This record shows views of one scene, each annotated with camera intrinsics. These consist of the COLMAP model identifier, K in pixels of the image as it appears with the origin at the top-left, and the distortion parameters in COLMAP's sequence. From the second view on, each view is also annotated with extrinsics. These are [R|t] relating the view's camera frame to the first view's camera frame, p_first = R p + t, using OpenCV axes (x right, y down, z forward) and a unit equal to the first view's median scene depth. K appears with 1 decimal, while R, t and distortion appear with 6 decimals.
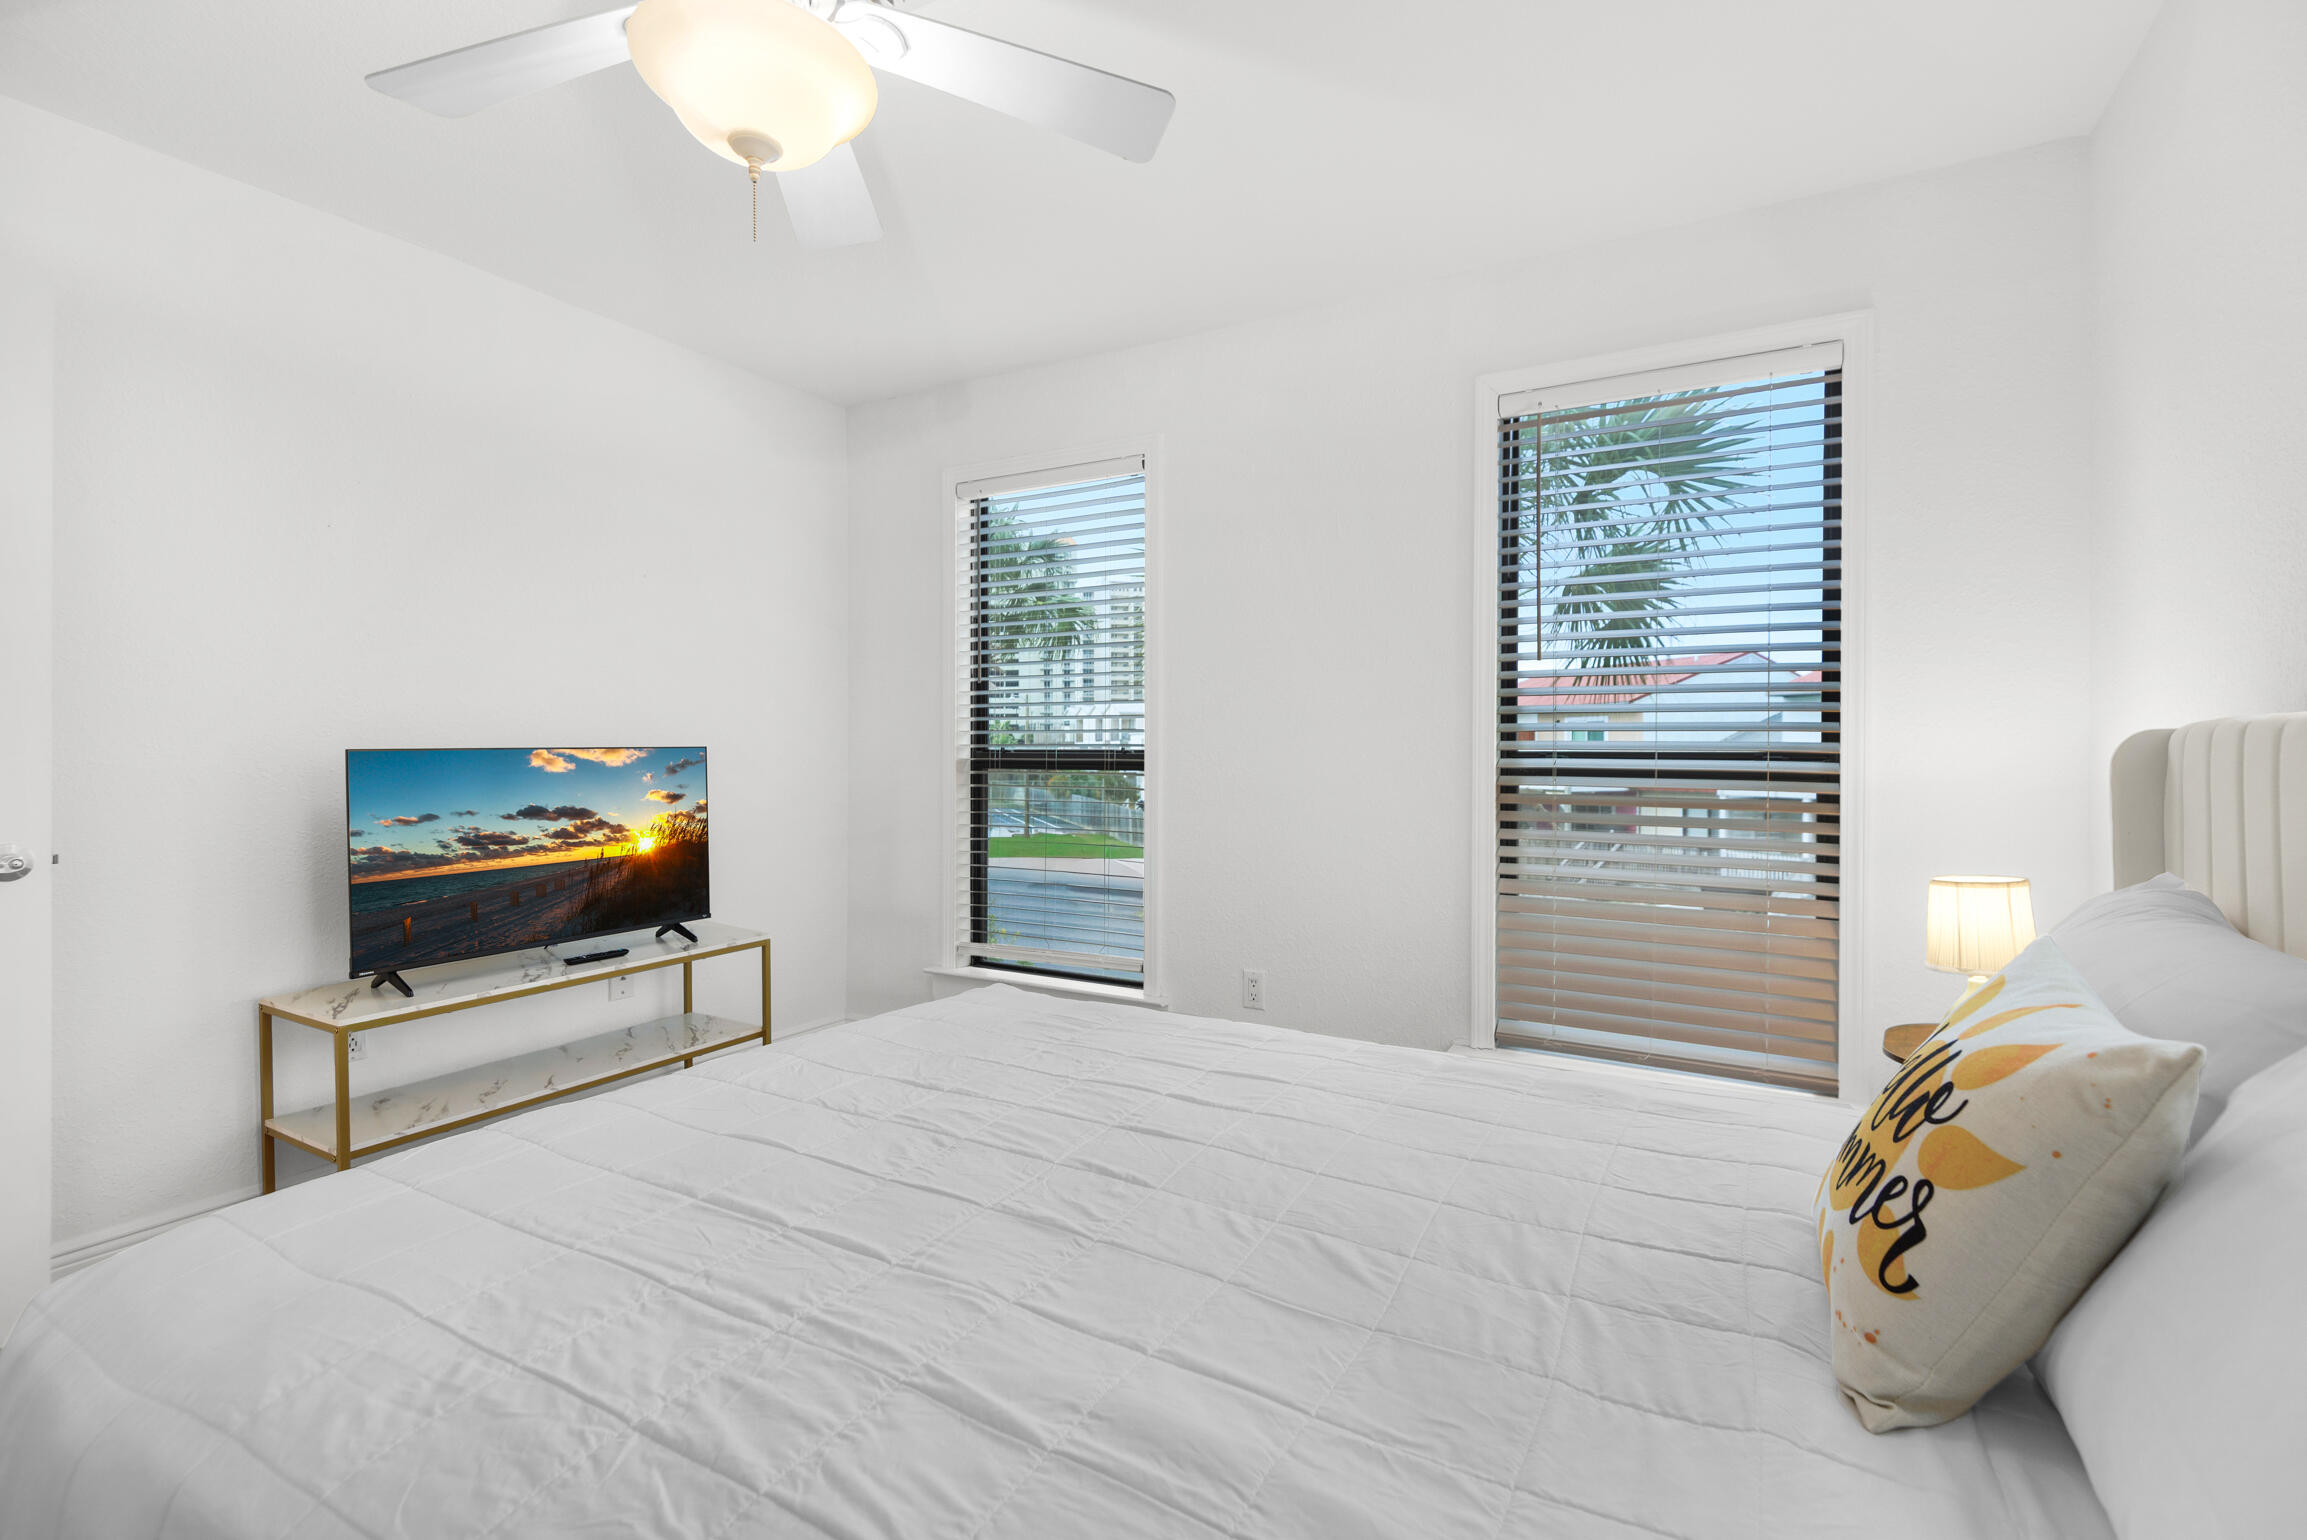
lens RADIAL K [[1075.9, 0, 1279.5], [0, 1075.9, 751.0], [0, 0, 1]] dist [0.028430, -0.007426]
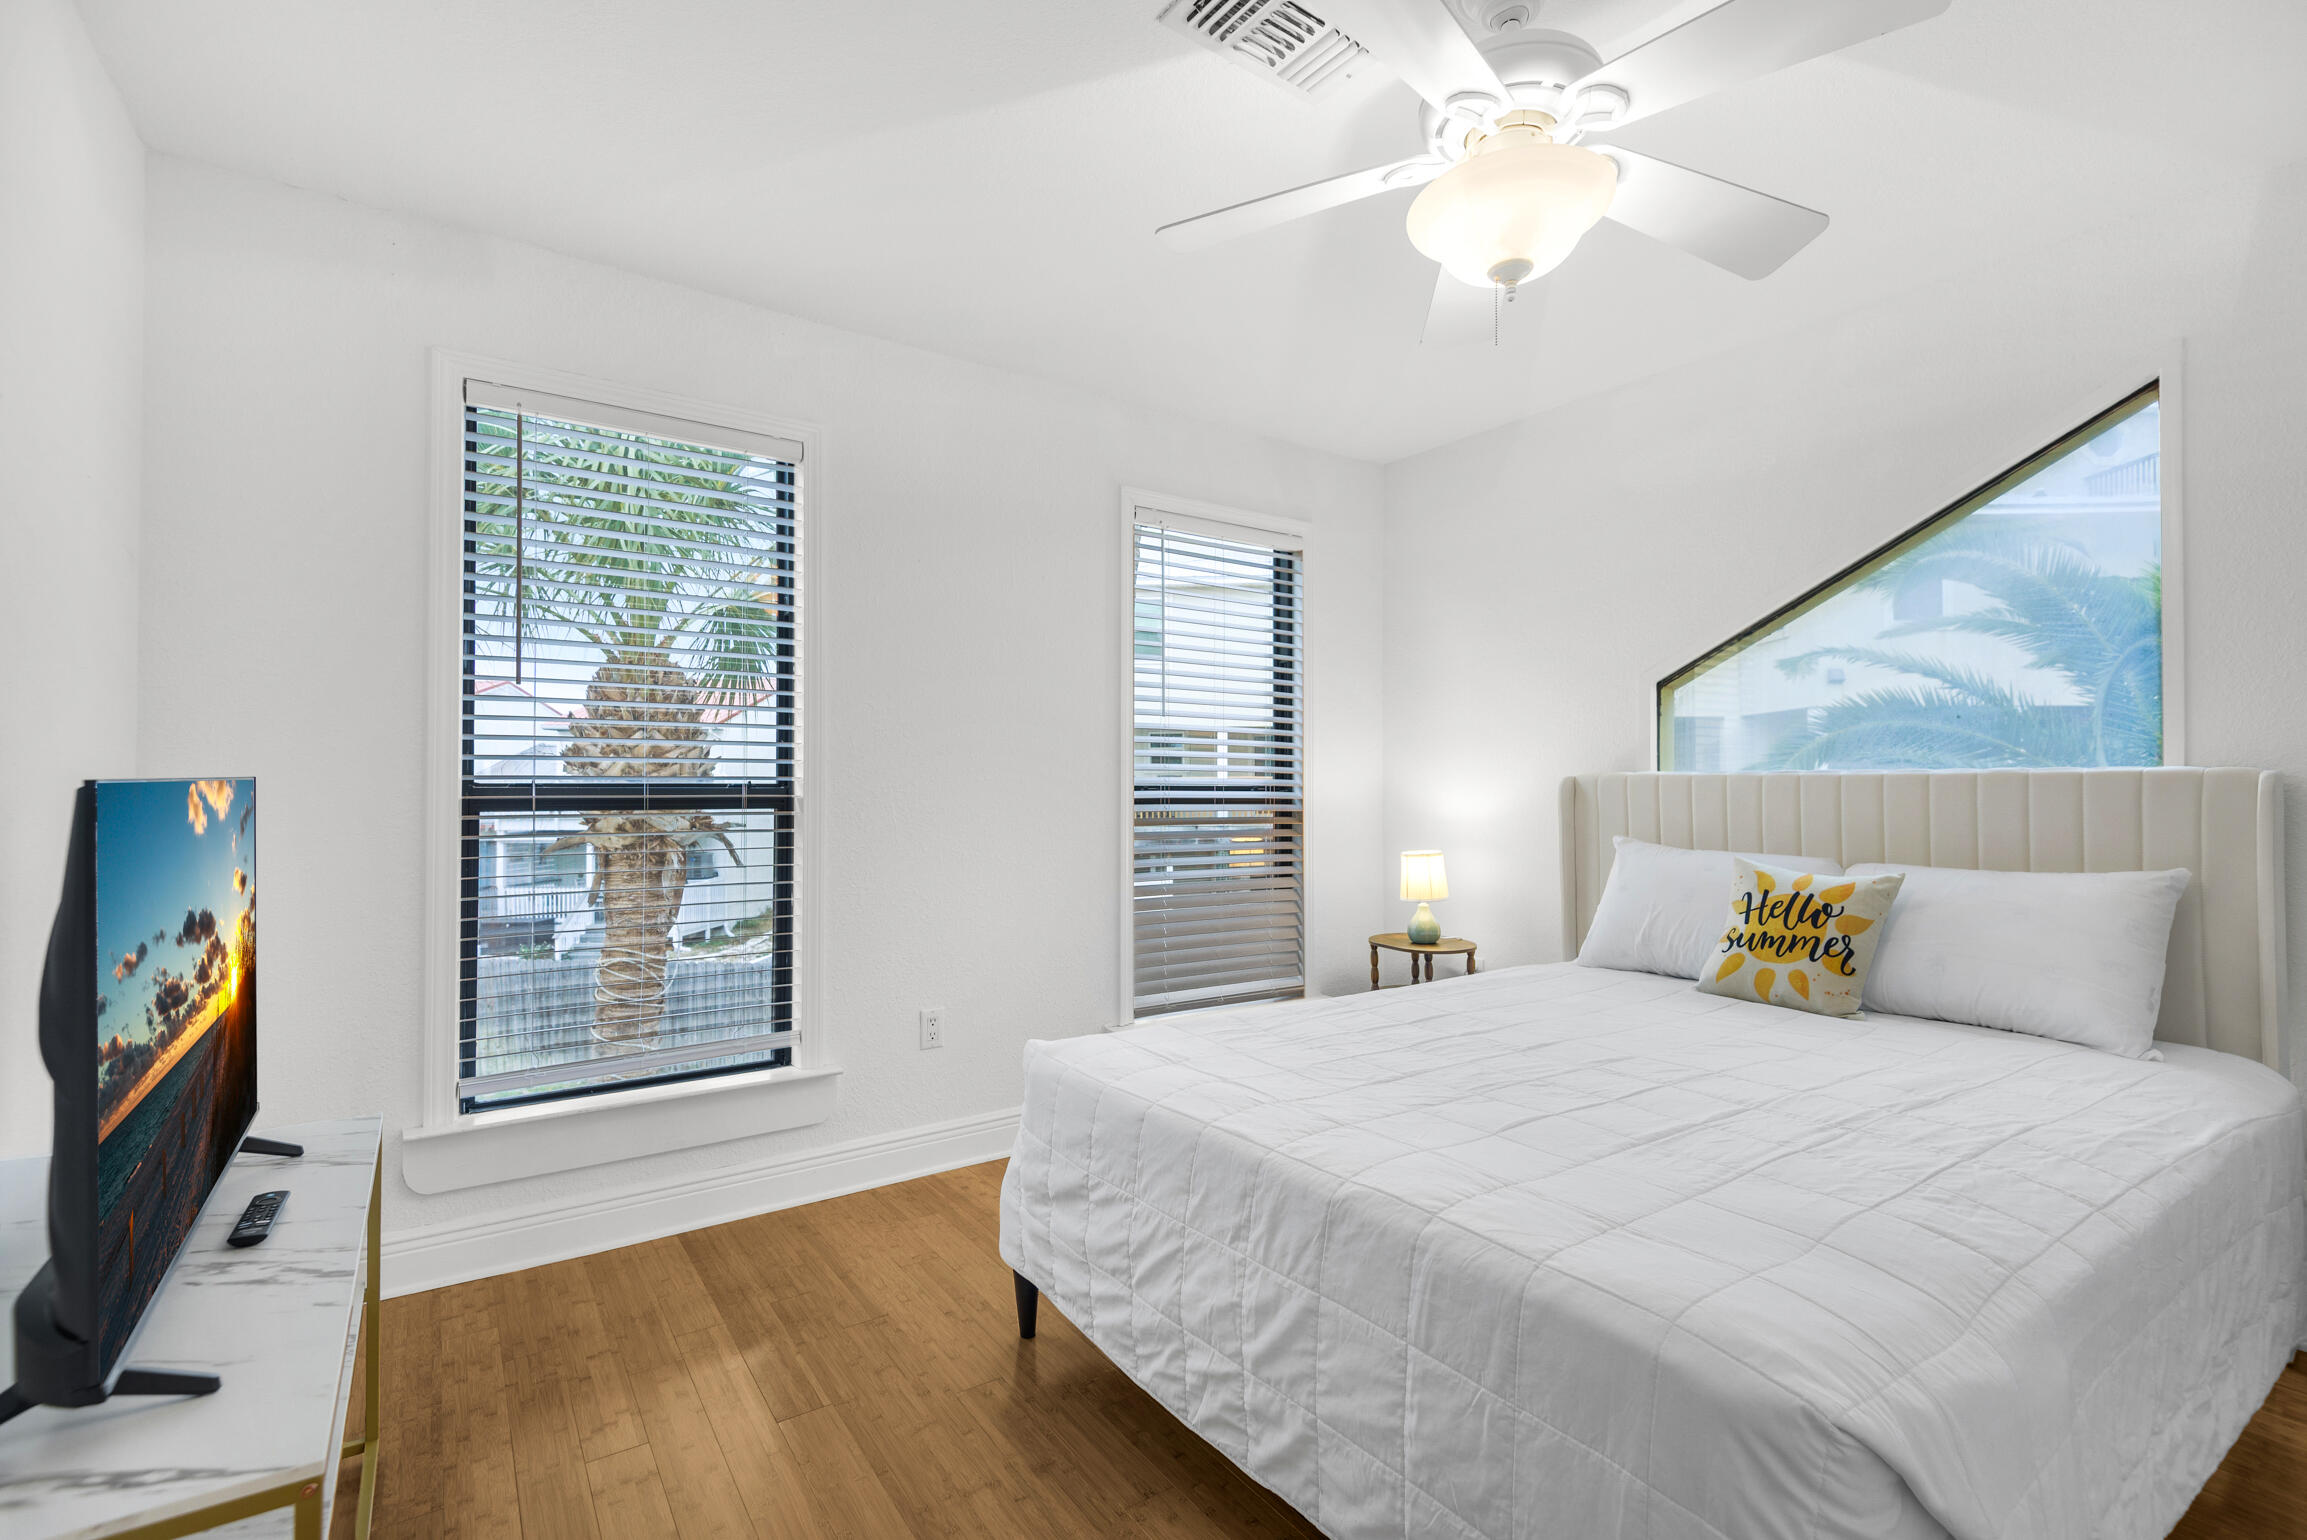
lens RADIAL K [[1010.5, 0, 1143.4], [0, 1010.5, 751.9], [0, 0, 1]] dist [0.013602, -0.000356]
pose [[0.464464, 0.026512, 0.885195, -0.854356], [-0.001297, 0.999571, -0.029257, -0.005377], [-0.885591, 0.012440, 0.464299, 0.438209]]
